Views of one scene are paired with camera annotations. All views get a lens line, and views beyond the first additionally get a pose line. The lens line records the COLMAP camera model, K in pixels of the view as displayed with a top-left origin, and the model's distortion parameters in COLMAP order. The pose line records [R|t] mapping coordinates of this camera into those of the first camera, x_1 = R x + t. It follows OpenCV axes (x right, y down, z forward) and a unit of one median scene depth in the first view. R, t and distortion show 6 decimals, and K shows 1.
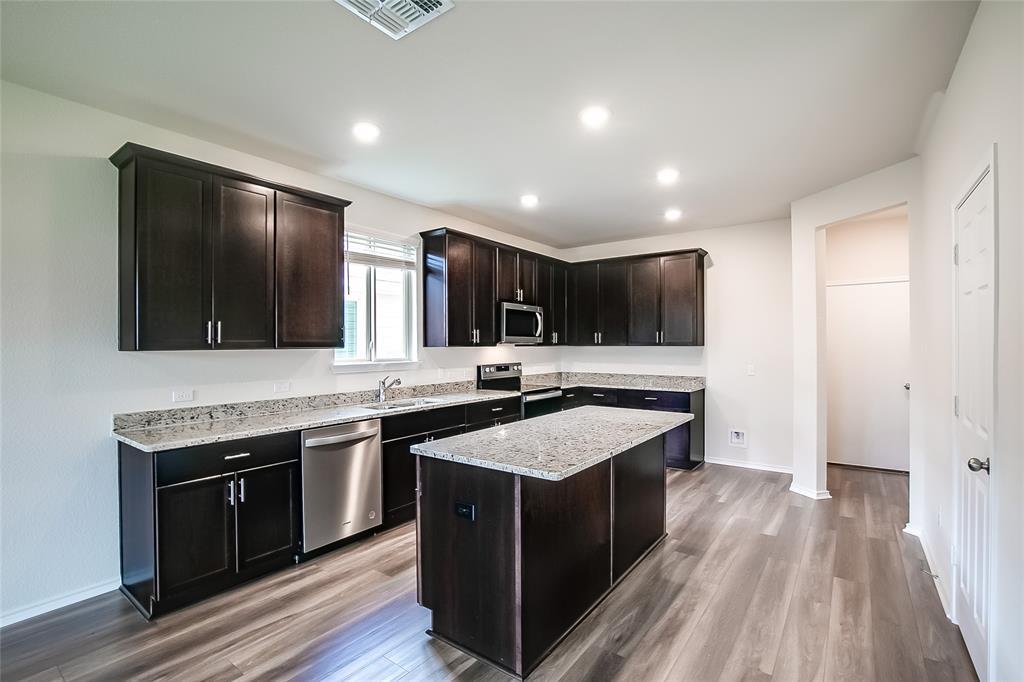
lens RADIAL K [[470.8, 0, 513.7], [0, 470.8, 344.4], [0, 0, 1]] dist [-0.033575, 0.005909]
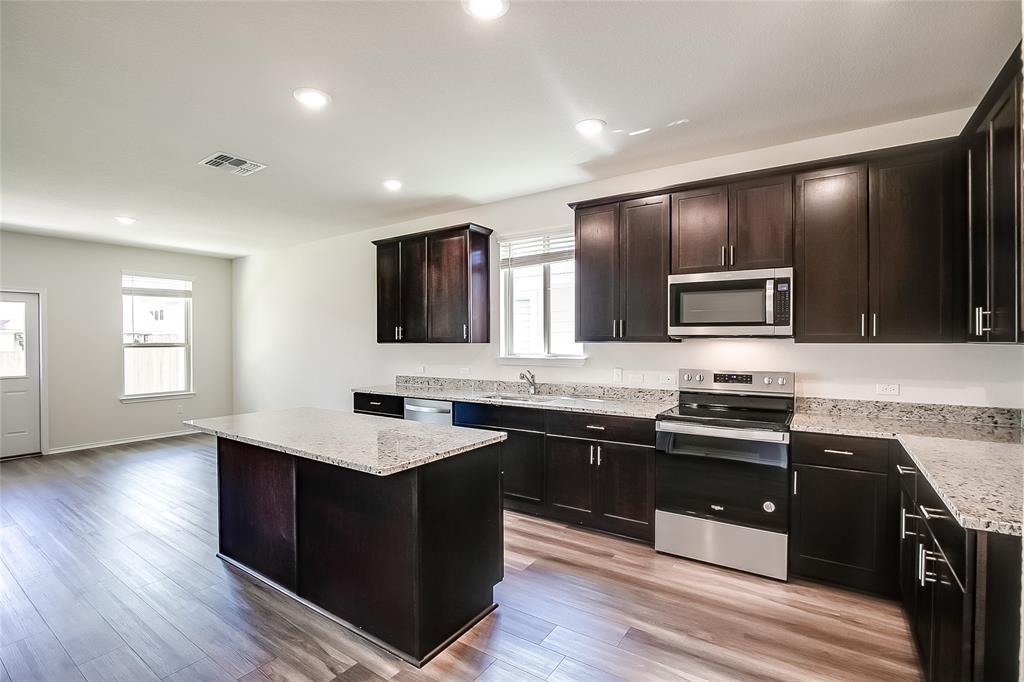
lens RADIAL K [[470.8, 0, 505.3], [0, 470.8, 339.8], [0, 0, 1]] dist [-0.033575, 0.005909]
pose [[0.028736, 0.002037, -0.999585, 0.788461], [0.004628, 0.999987, 0.002171, -0.002006], [0.999576, -0.004689, 0.028726, 0.948440]]
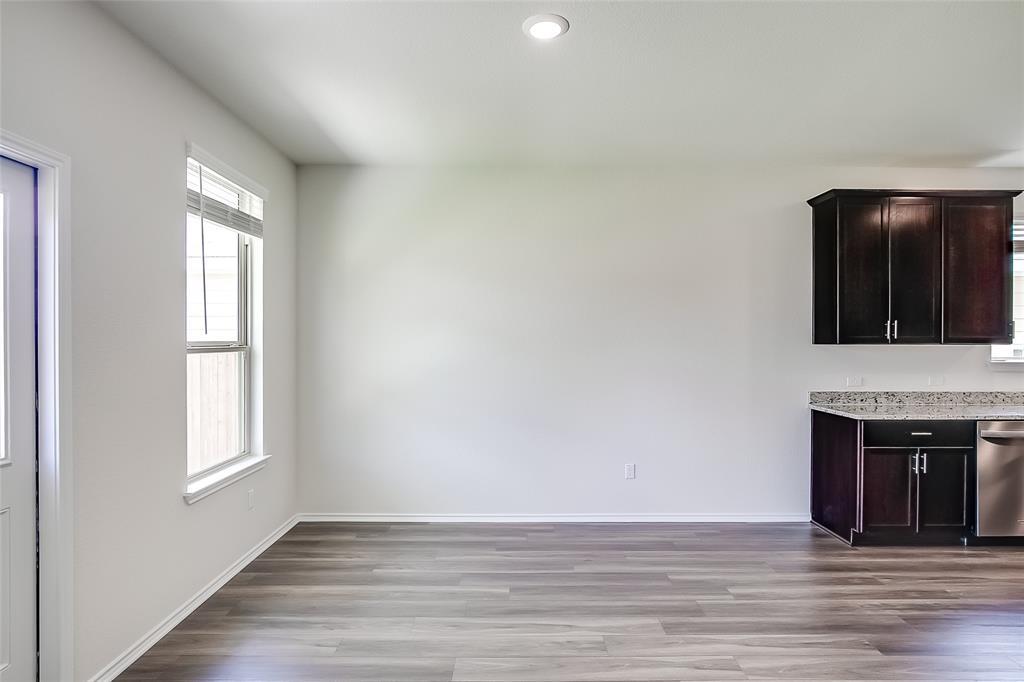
lens RADIAL K [[566.8, 0, 514.1], [0, 566.8, 343.5], [0, 0, 1]] dist [-0.008125, -0.000679]
pose [[0.598226, 0.011811, -0.801240, -0.041789], [-0.005873, 0.999929, 0.010355, 0.000023], [0.801306, -0.001488, 0.598253, -0.460206]]
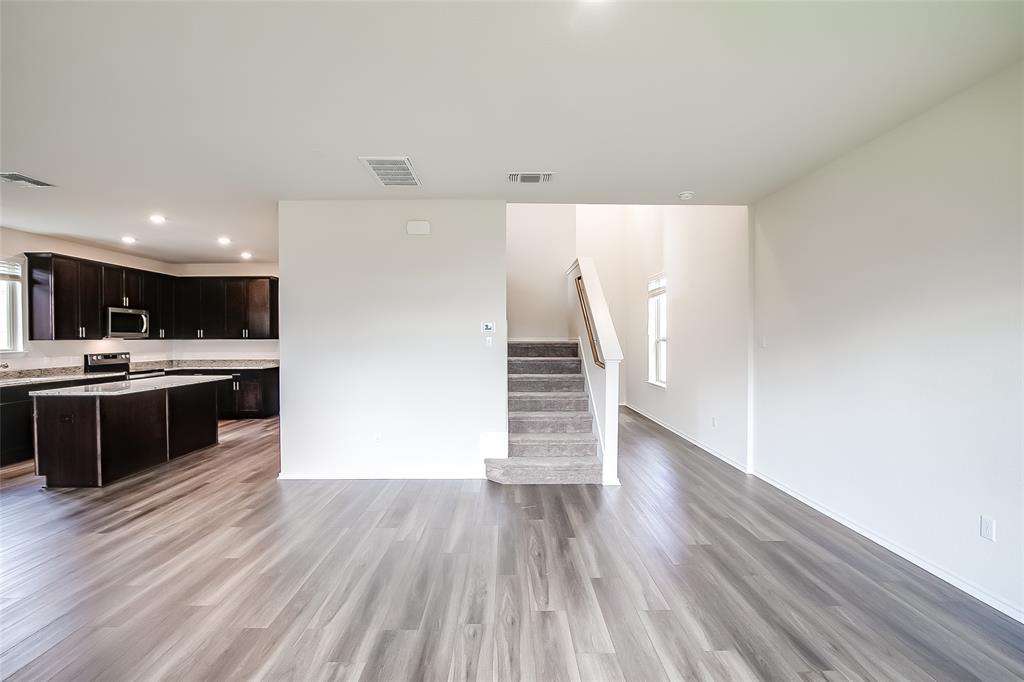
lens RADIAL K [[470.8, 0, 514.2], [0, 470.8, 342.5], [0, 0, 1]] dist [-0.033575, 0.005909]
pose [[0.795138, -0.006919, 0.606388, 0.129719], [0.002445, 0.999963, 0.008204, 0.004843], [-0.606423, -0.005041, 0.795126, -0.967353]]
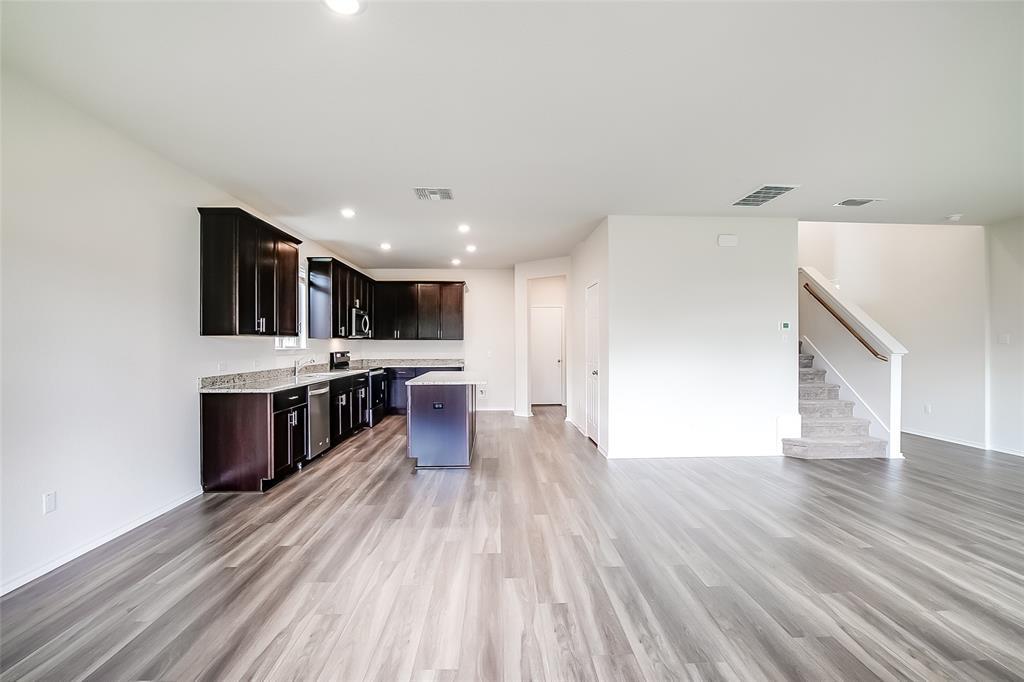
lens RADIAL K [[470.8, 0, 514.3], [0, 470.8, 339.4], [0, 0, 1]] dist [-0.033575, 0.005909]
pose [[0.780992, 0.006886, 0.624503, -0.683437], [0.001073, 0.999923, -0.012367, 0.031463], [-0.624540, 0.010328, 0.780925, -0.562839]]
